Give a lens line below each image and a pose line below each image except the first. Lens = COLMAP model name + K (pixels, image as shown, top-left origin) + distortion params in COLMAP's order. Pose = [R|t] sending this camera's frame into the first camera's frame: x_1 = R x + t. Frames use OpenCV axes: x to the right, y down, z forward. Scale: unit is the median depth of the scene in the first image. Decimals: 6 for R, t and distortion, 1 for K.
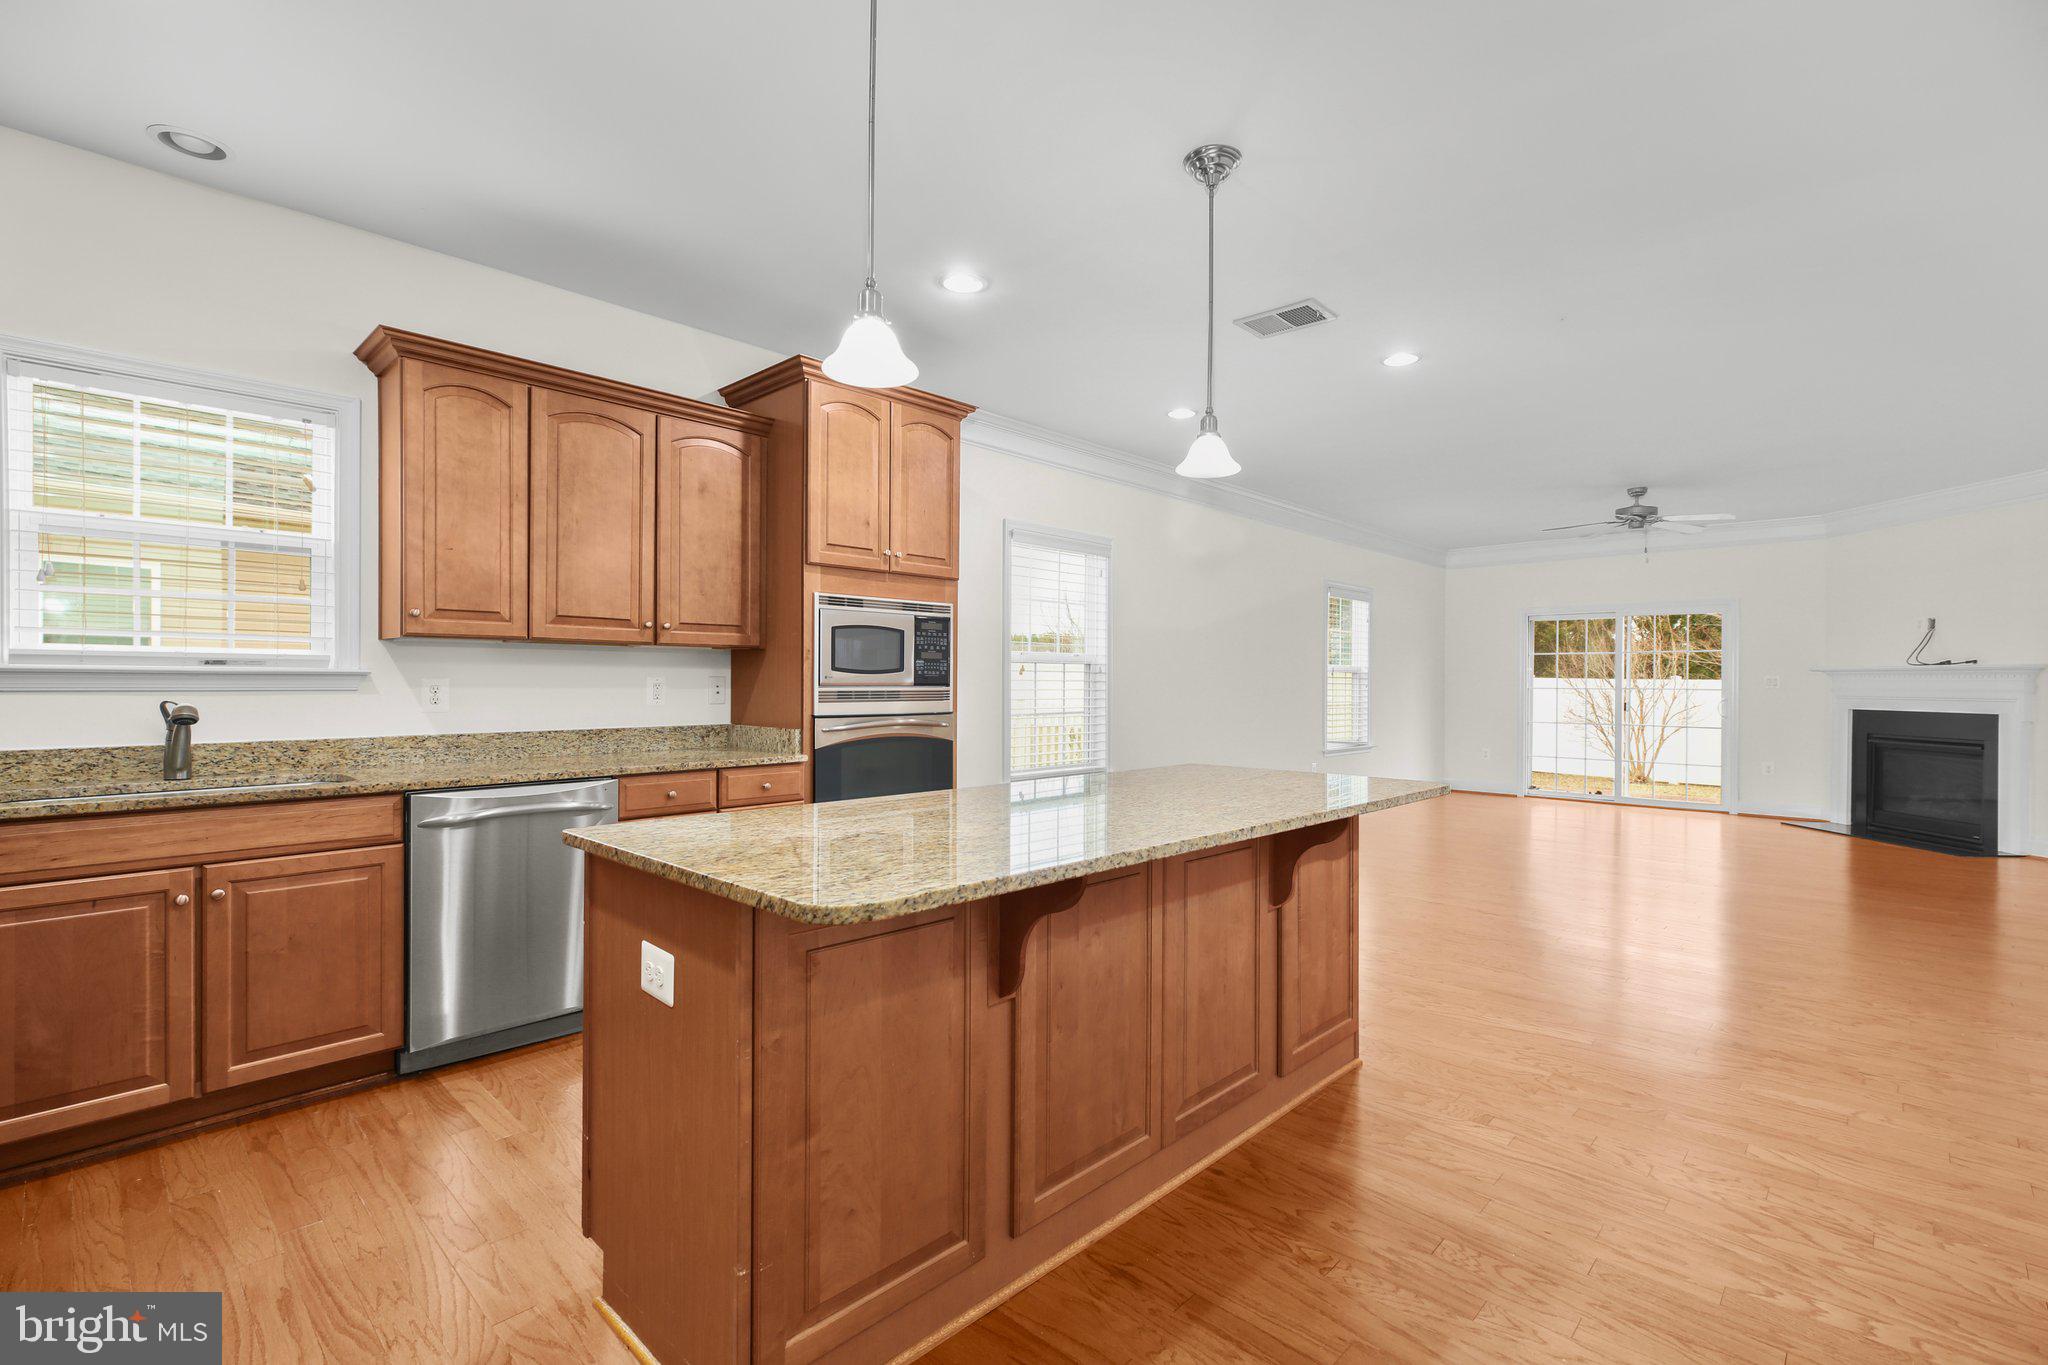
lens RADIAL K [[922.8, 0, 1024.0], [0, 922.8, 682.5], [0, 0, 1]] dist [0.007818, -0.000459]
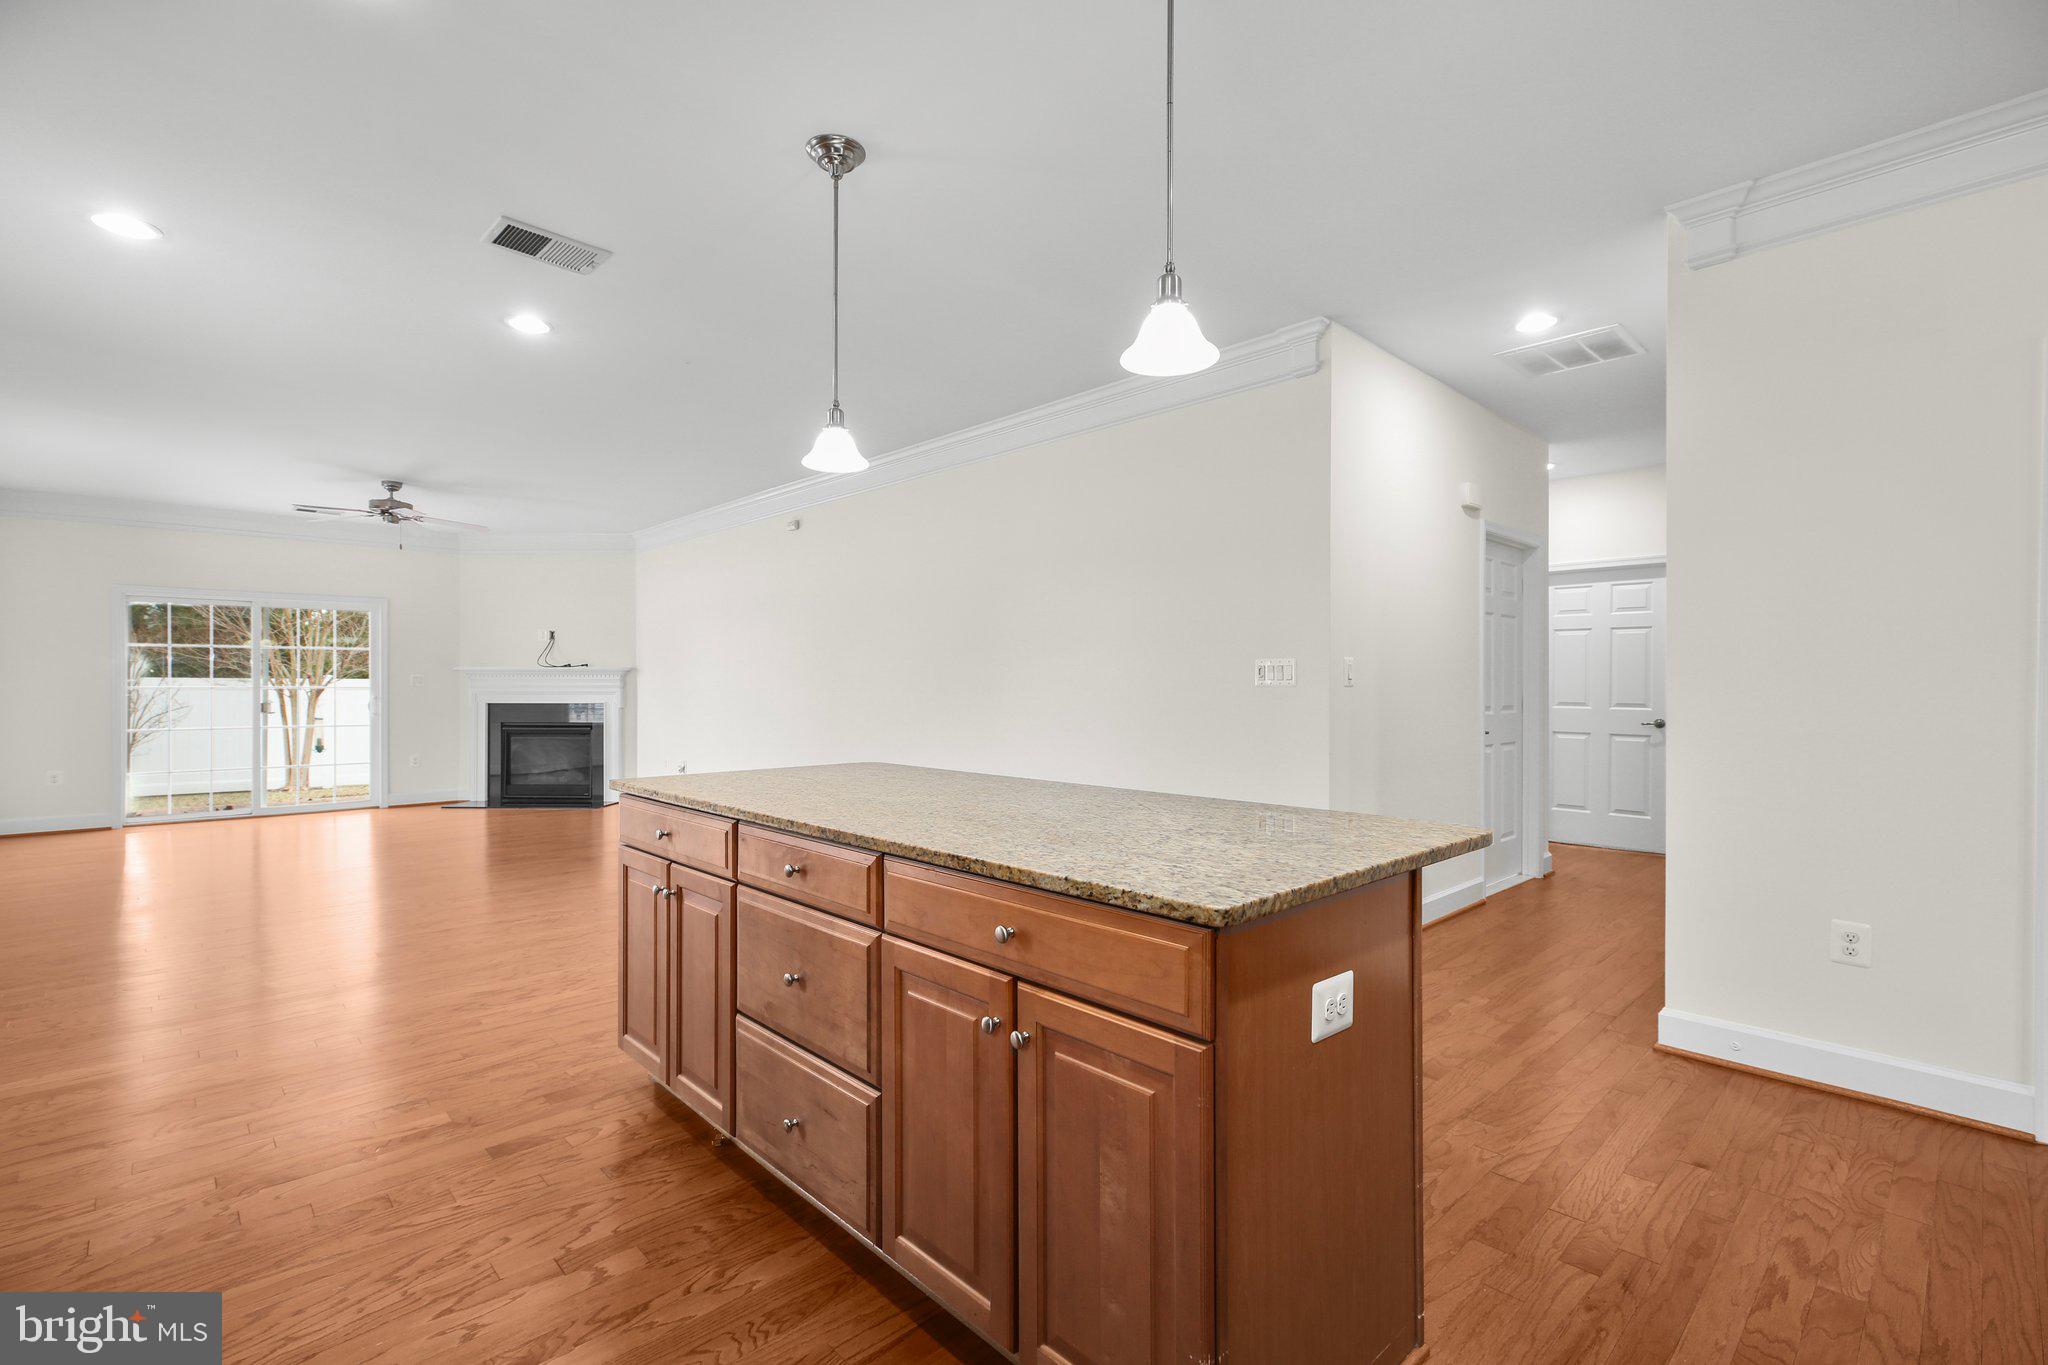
lens RADIAL K [[922.8, 0, 1024.0], [0, 922.8, 682.5], [0, 0, 1]] dist [0.007818, -0.000459]
pose [[0.043487, -0.001107, 0.999053, -0.565540], [0.003461, 0.999994, 0.000957, 0.007350], [-0.999048, 0.003416, 0.043490, 0.541701]]
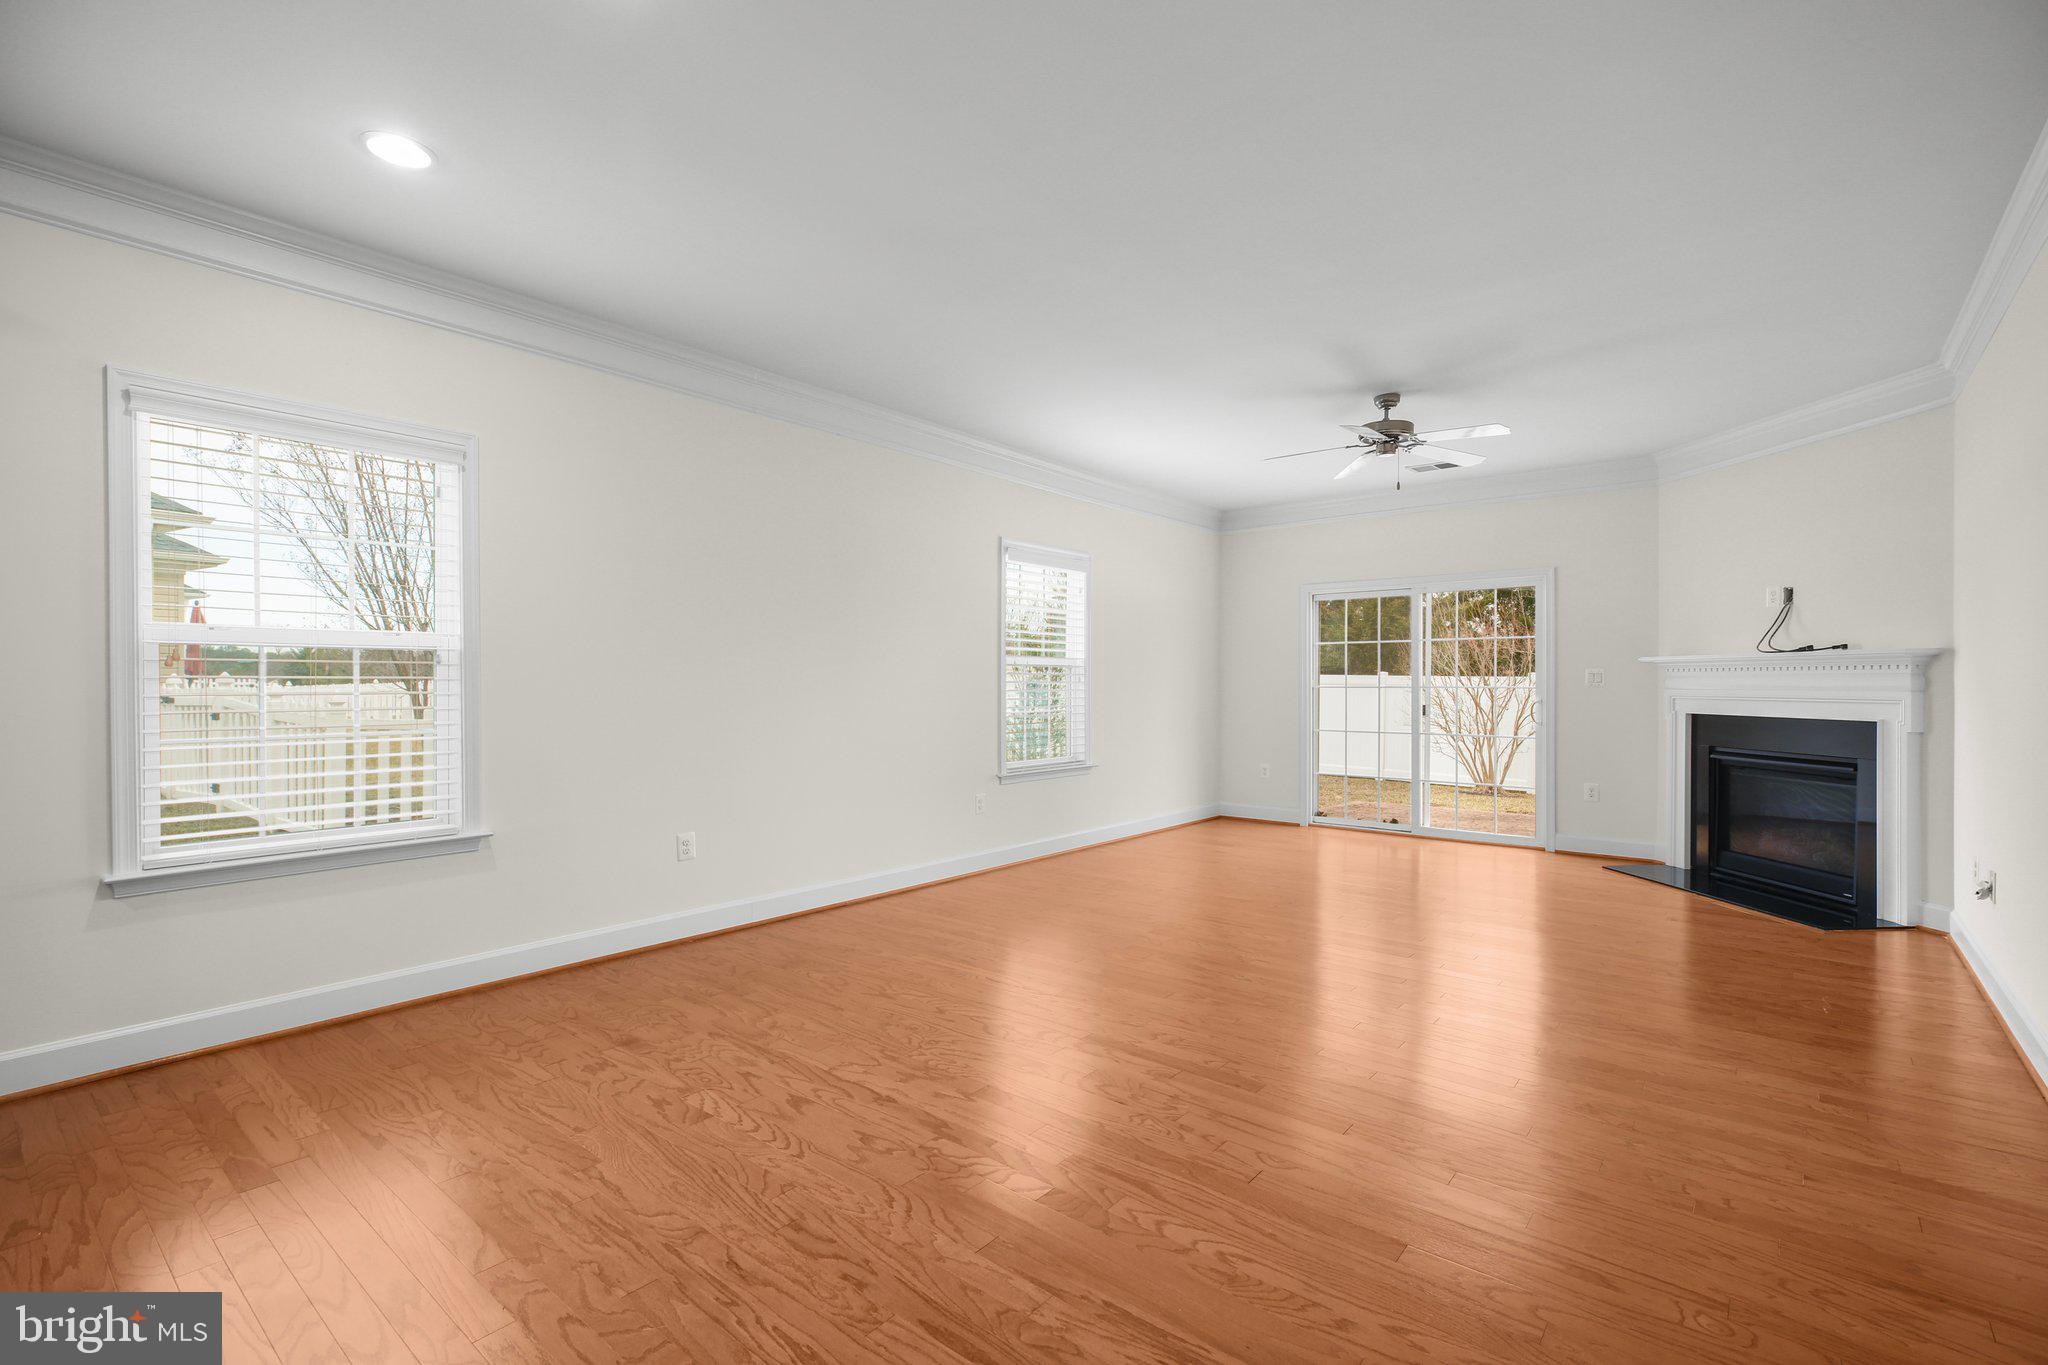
lens RADIAL K [[922.8, 0, 1024.0], [0, 922.8, 682.5], [0, 0, 1]] dist [0.007818, -0.000459]
pose [[0.996751, -0.006284, 0.080298, 0.636616], [0.006278, 0.999980, 0.000328, 0.000833], [-0.080299, 0.000177, 0.996771, 0.641889]]
